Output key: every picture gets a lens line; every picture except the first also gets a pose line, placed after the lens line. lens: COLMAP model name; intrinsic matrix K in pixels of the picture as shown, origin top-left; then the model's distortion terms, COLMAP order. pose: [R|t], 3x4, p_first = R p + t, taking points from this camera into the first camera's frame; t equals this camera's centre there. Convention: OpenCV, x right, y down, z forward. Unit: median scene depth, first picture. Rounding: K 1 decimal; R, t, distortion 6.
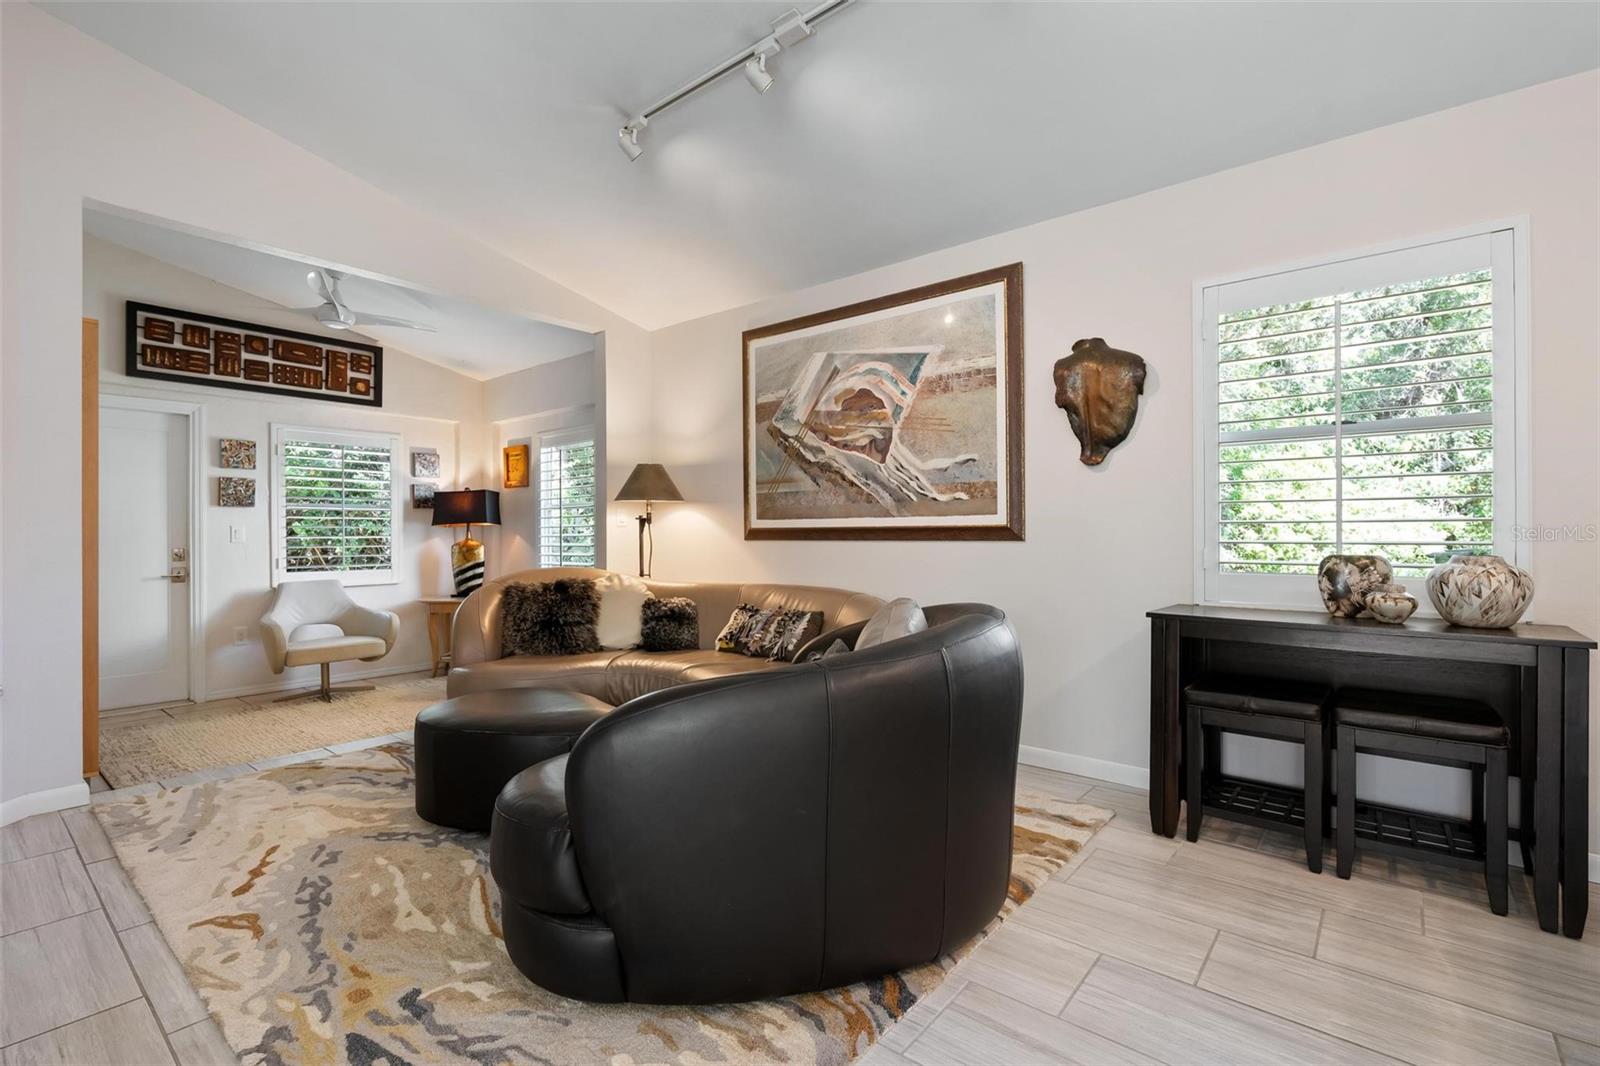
lens RADIAL K [[717.9, 0, 799.5], [0, 717.9, 535.0], [0, 0, 1]] dist [0.002237, -0.000718]
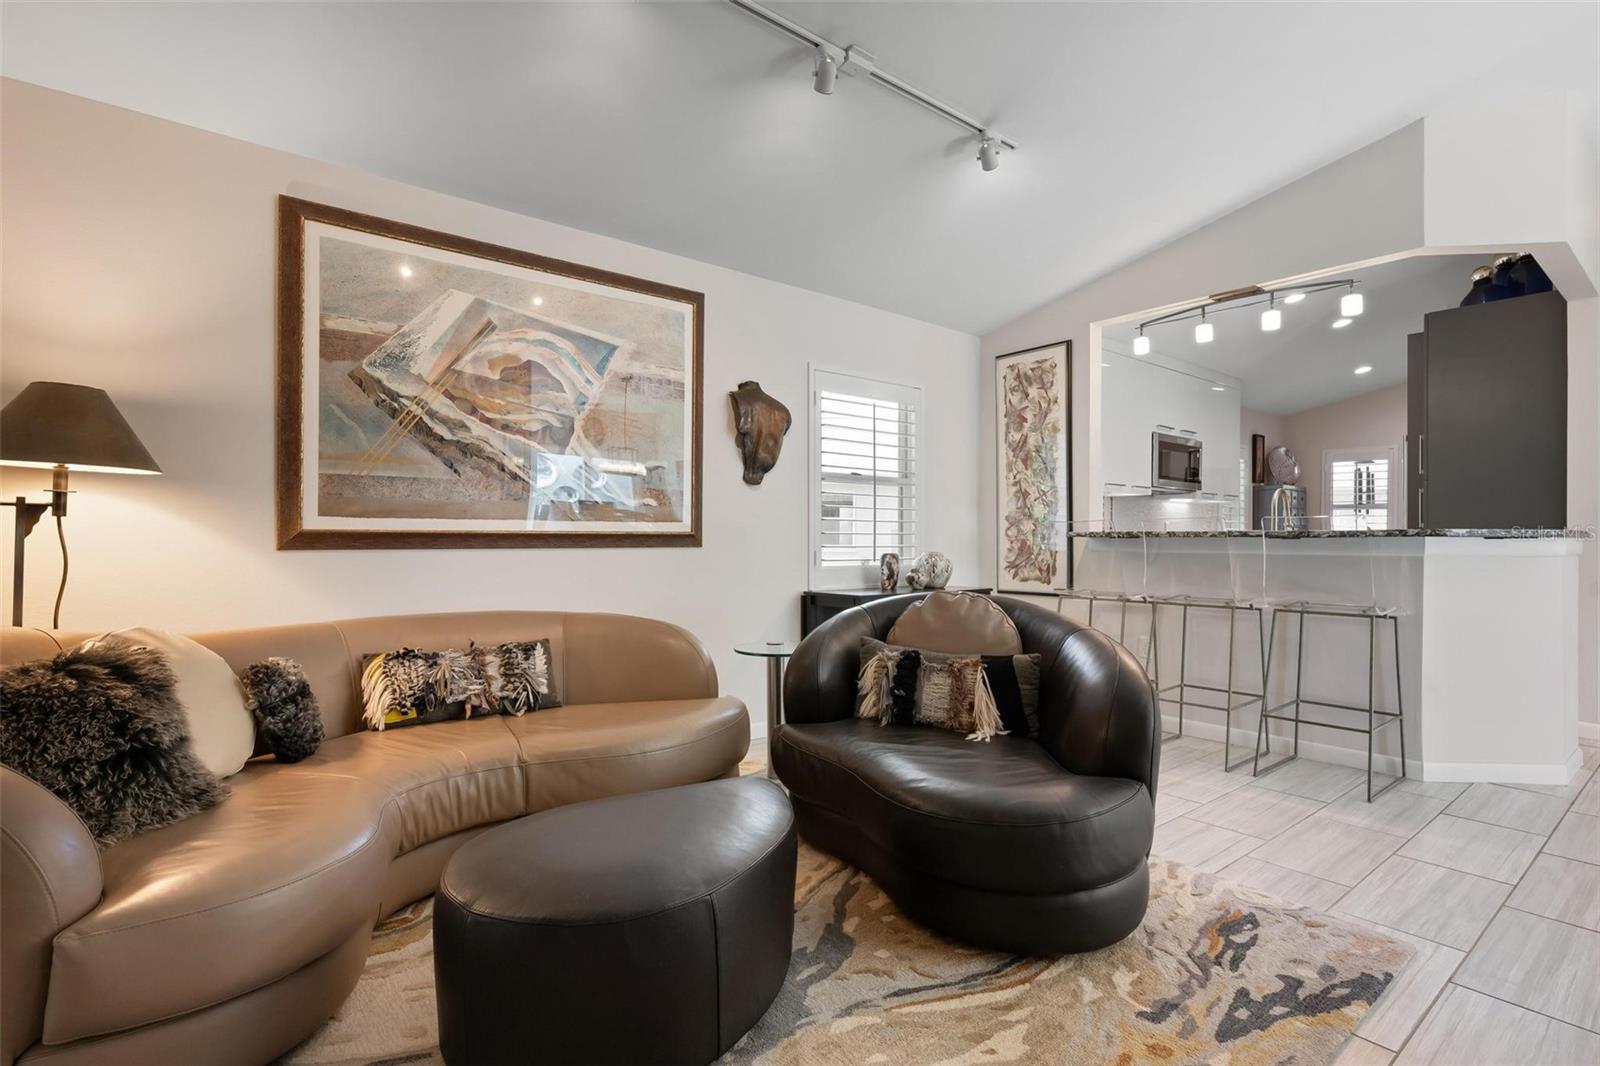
lens RADIAL K [[750.0, 0, 796.9], [0, 750.0, 558.0], [0, 0, 1]] dist [-0.001858, 0.002119]
pose [[0.211609, -0.025928, 0.977010, -0.555676], [-0.004340, 0.999613, 0.027468, -0.004685], [-0.977345, -0.010053, 0.211414, 0.429370]]
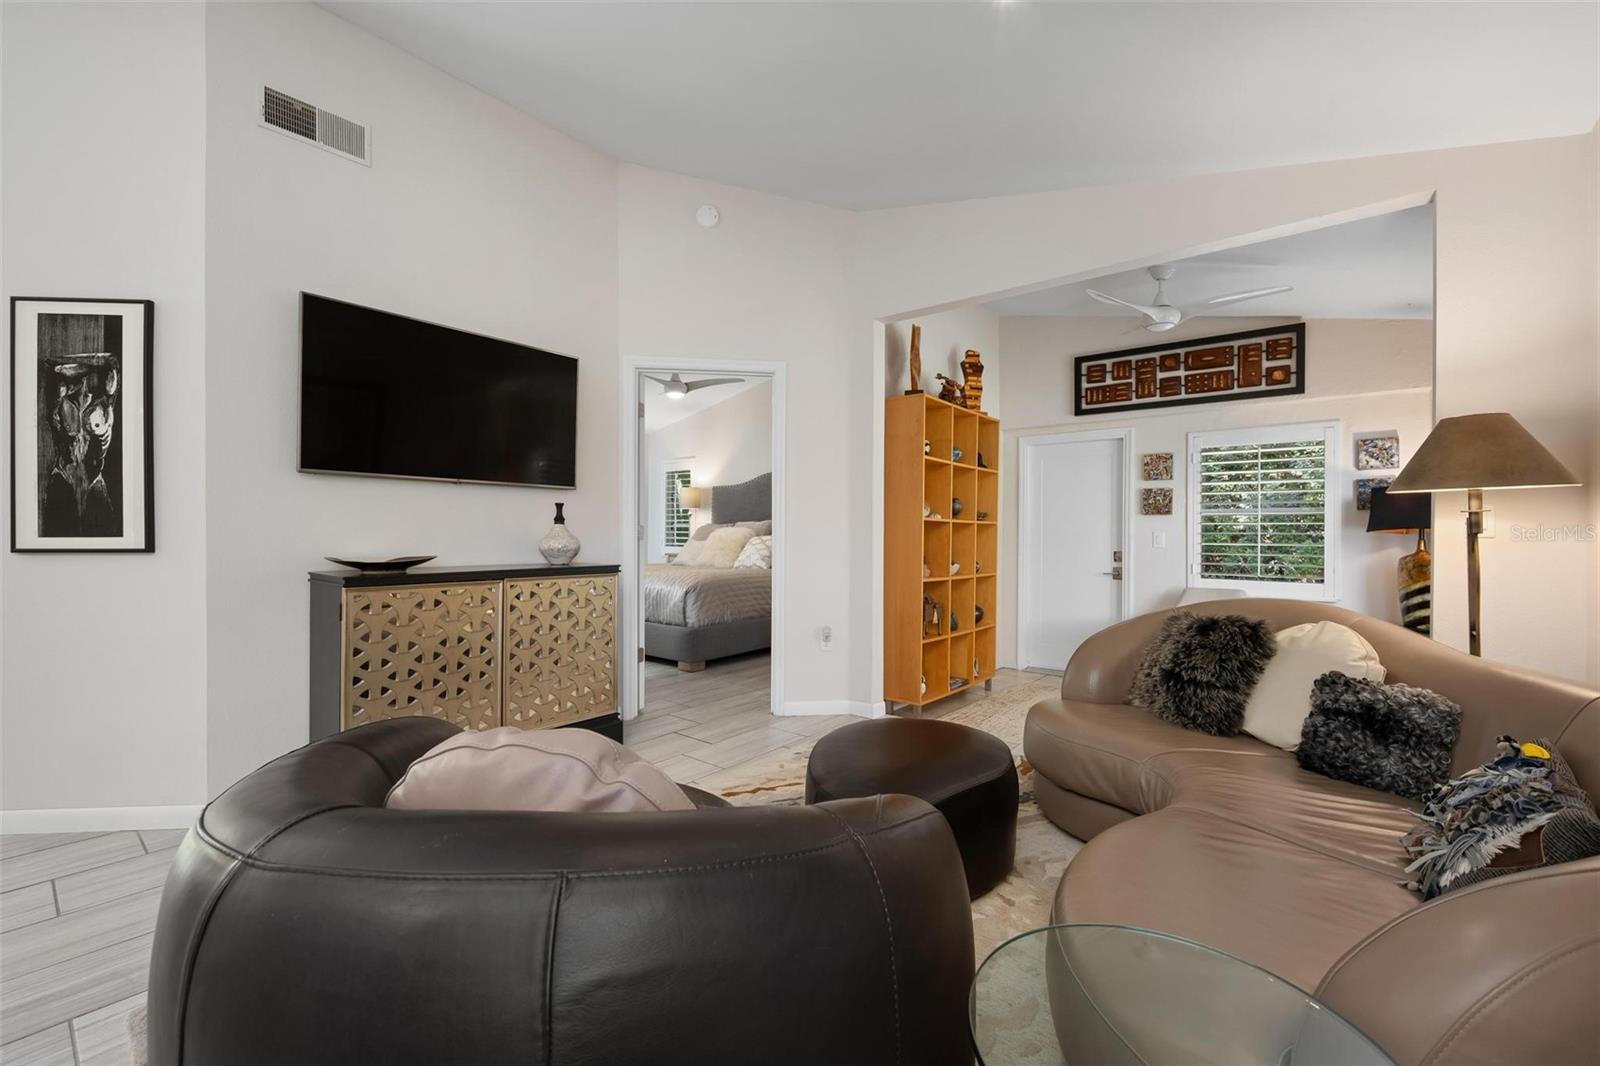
lens RADIAL K [[673.1, 0, 806.1], [0, 673.1, 531.2], [0, 0, 1]] dist [0.001522, -0.001674]
pose [[0.020976, 0.001373, -0.999779, 0.250441], [-0.006124, 0.999980, 0.001245, -0.014797], [0.999761, 0.006096, 0.020984, 0.490632]]
